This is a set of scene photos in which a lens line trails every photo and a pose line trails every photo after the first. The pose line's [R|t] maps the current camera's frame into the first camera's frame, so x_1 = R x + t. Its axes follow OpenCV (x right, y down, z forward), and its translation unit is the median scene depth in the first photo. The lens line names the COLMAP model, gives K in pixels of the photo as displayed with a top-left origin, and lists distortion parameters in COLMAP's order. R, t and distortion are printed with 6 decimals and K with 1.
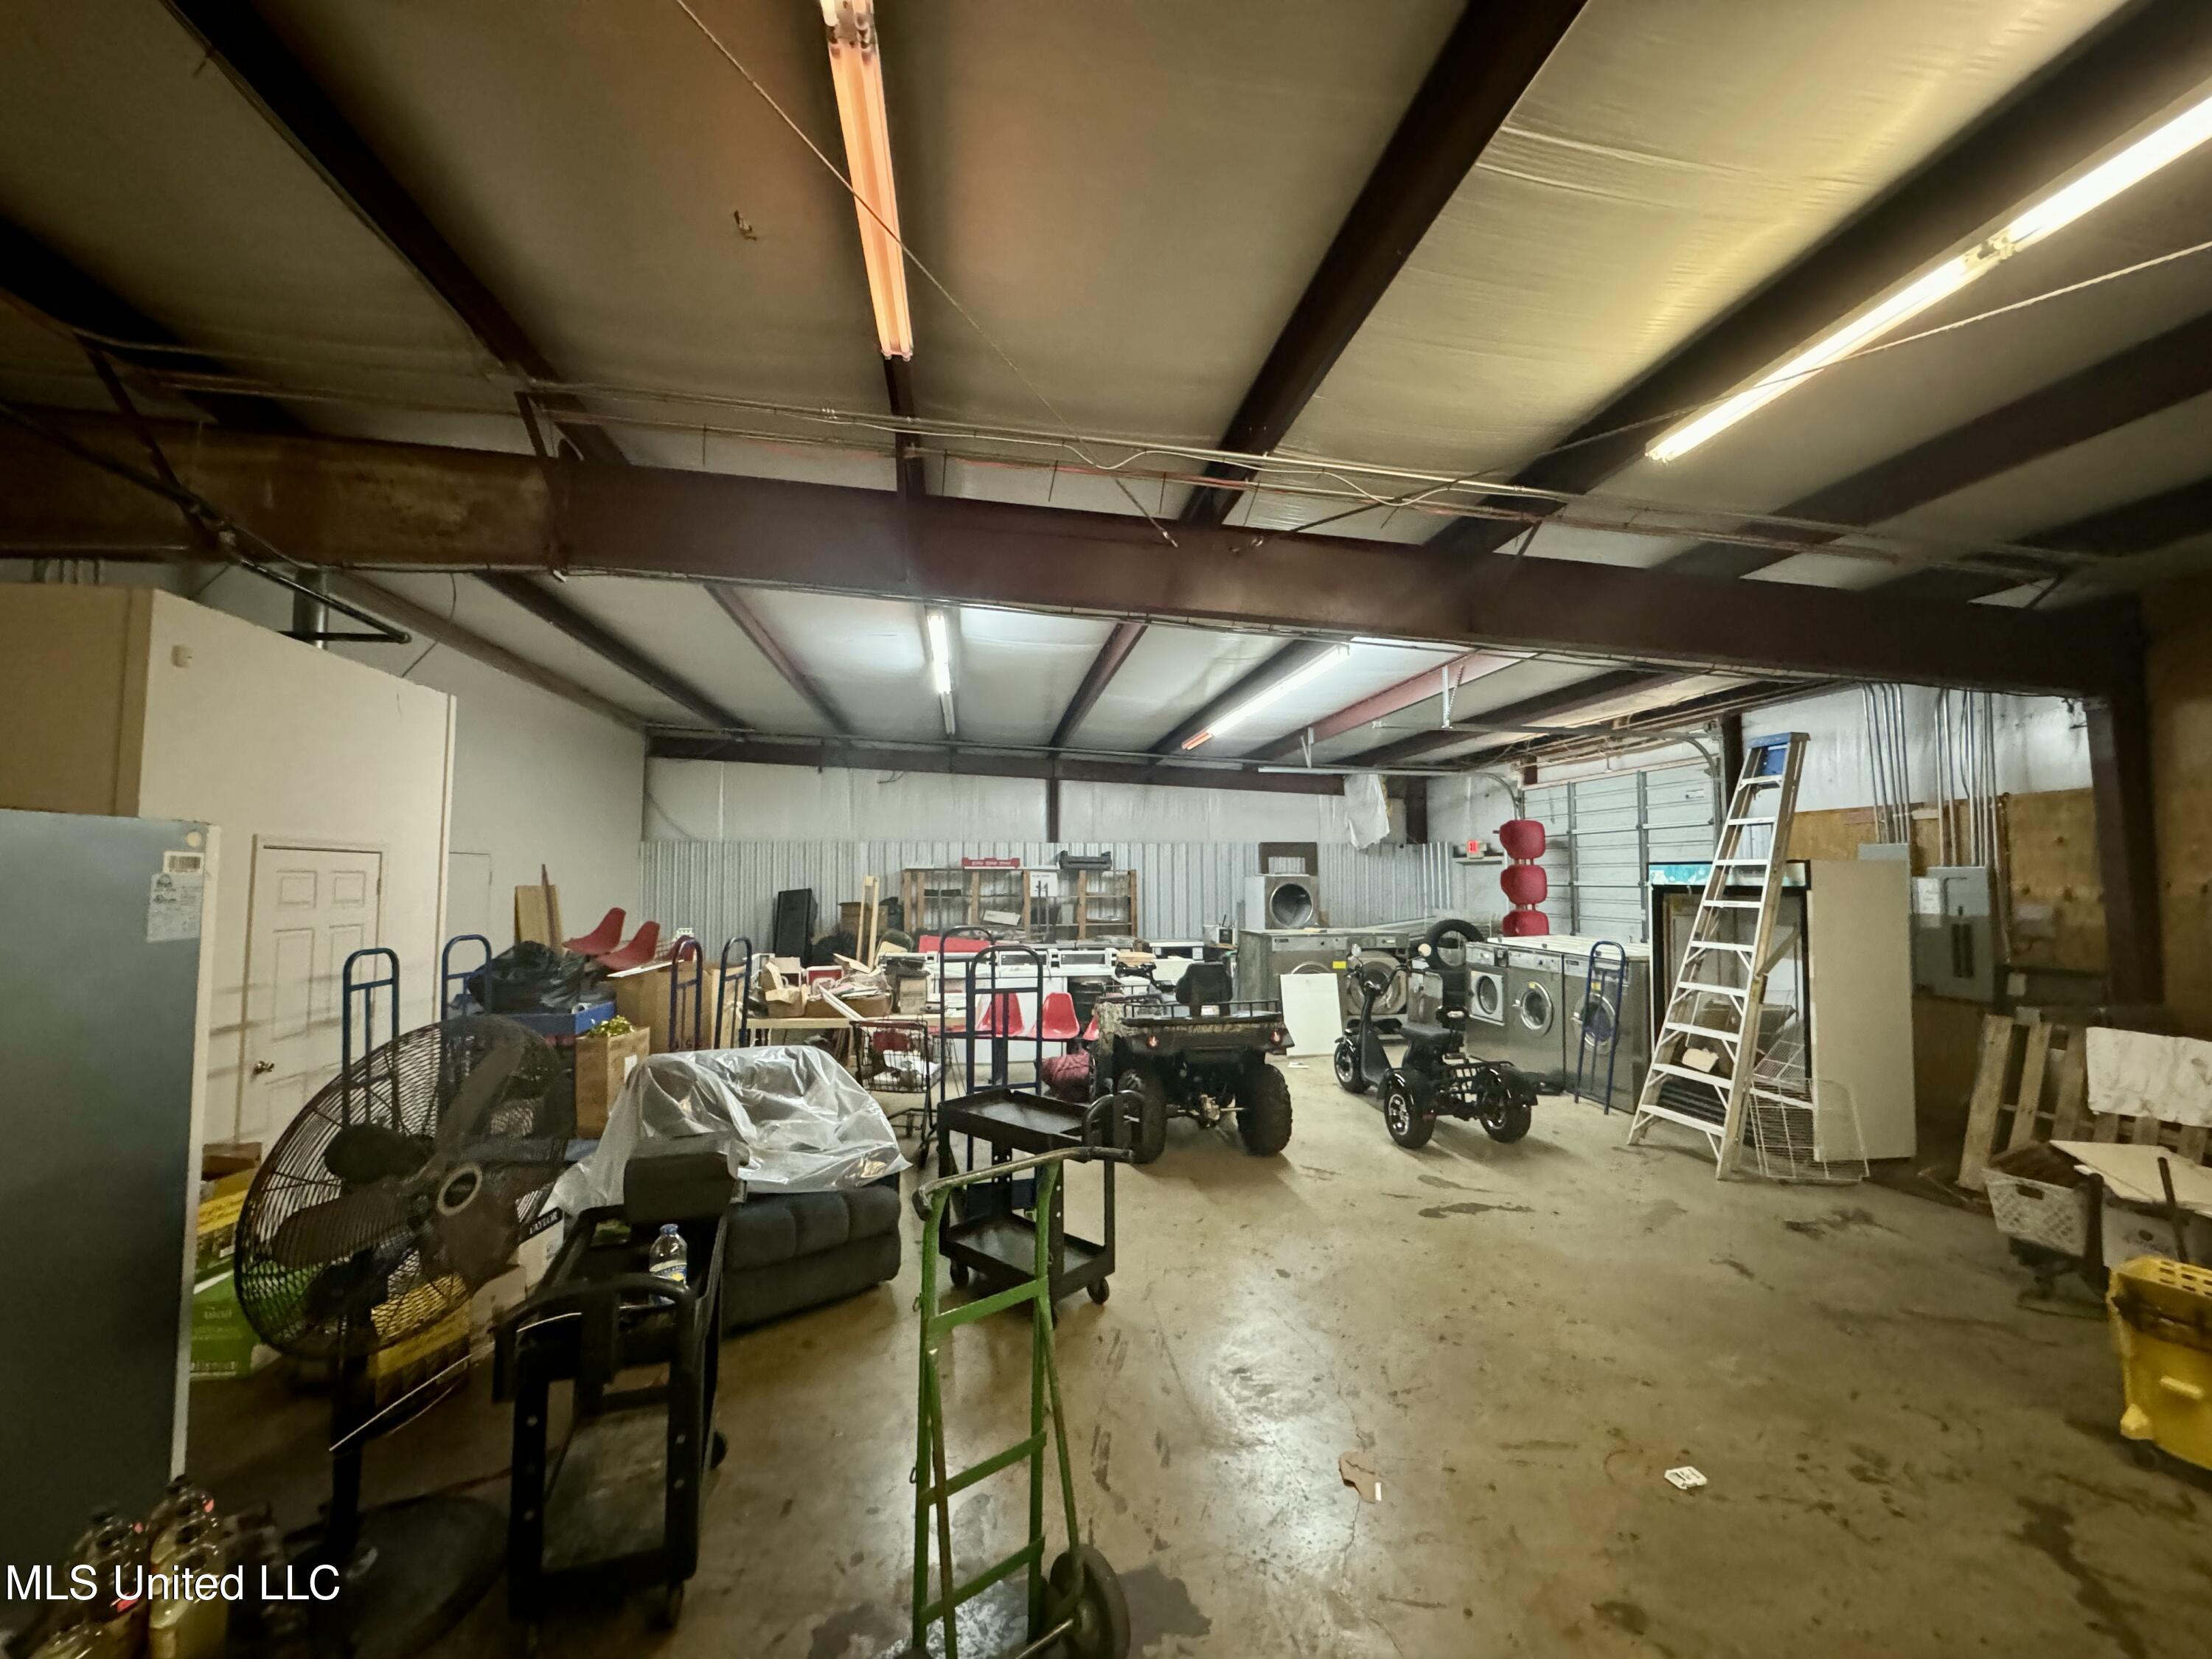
lens RADIAL K [[881.3, 0, 1104.1], [0, 881.3, 830.7], [0, 0, 1]] dist [0.000318, -0.000054]
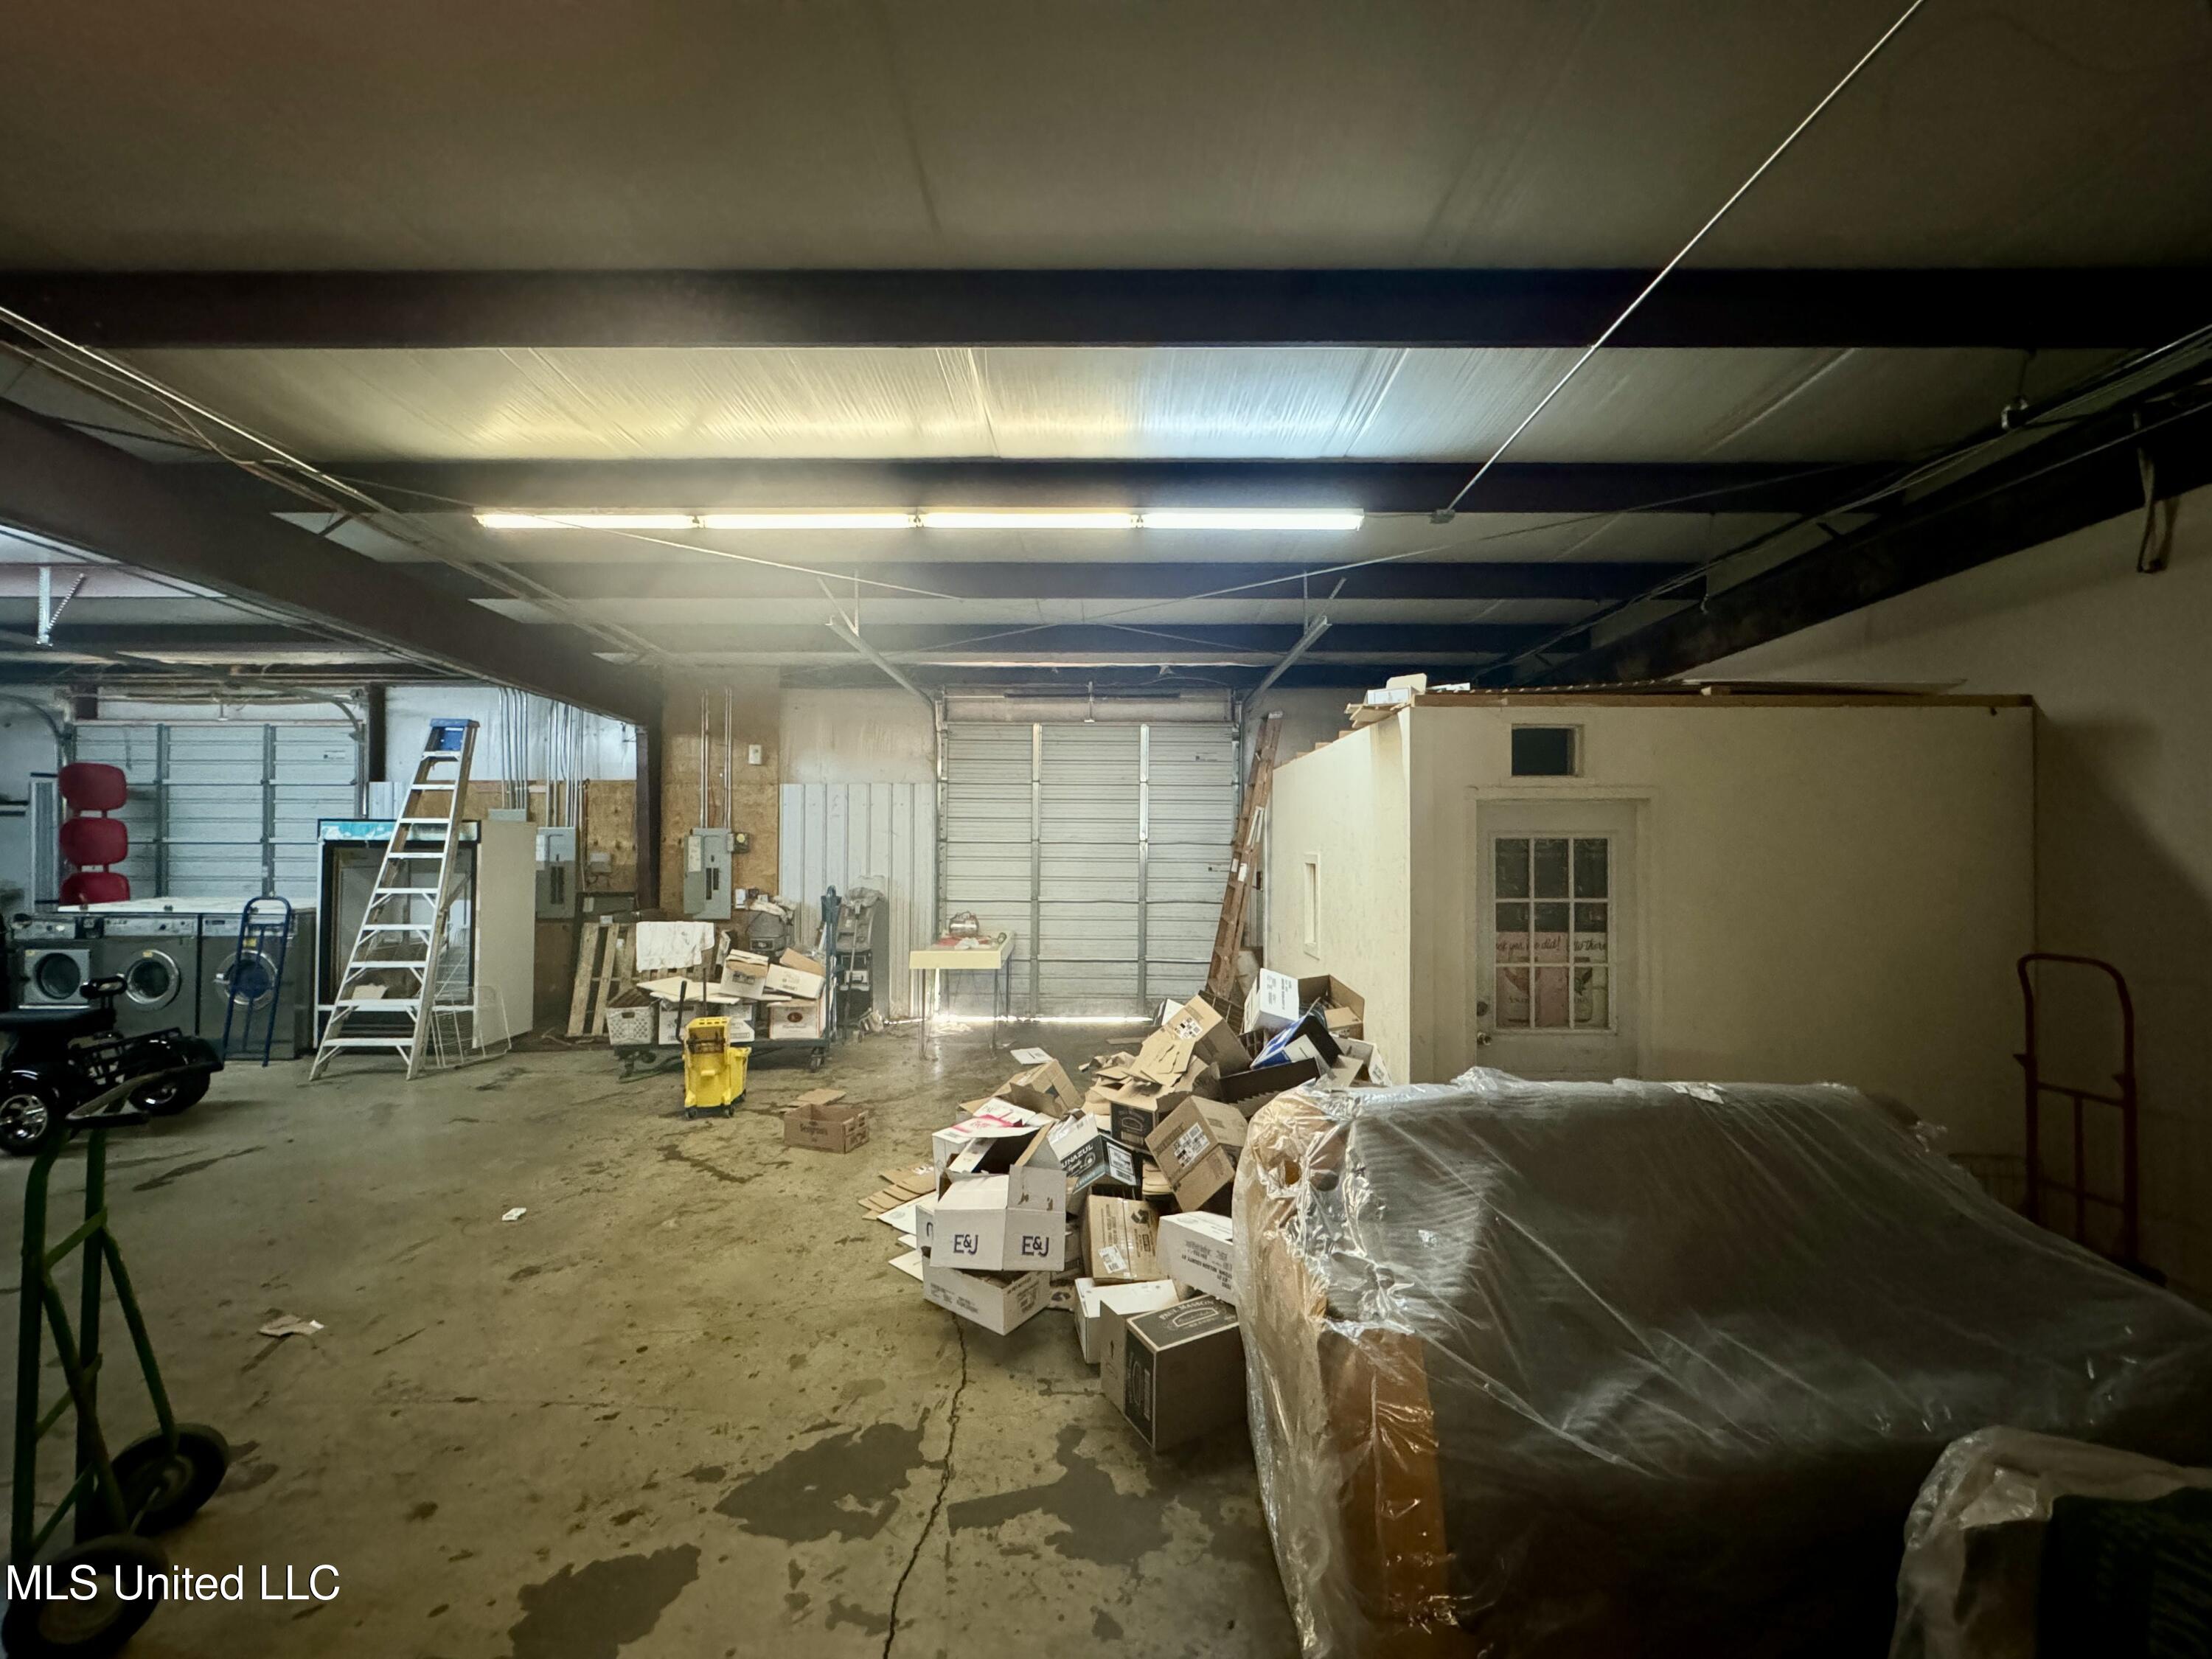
lens RADIAL K [[881.3, 0, 1104.1], [0, 881.3, 830.7], [0, 0, 1]] dist [0.000318, -0.000054]
pose [[0.153180, 0.011176, 0.988135, -0.320214], [-0.055343, 0.998464, -0.002713, 0.001131], [-0.986647, -0.054271, 0.153563, -0.102479]]
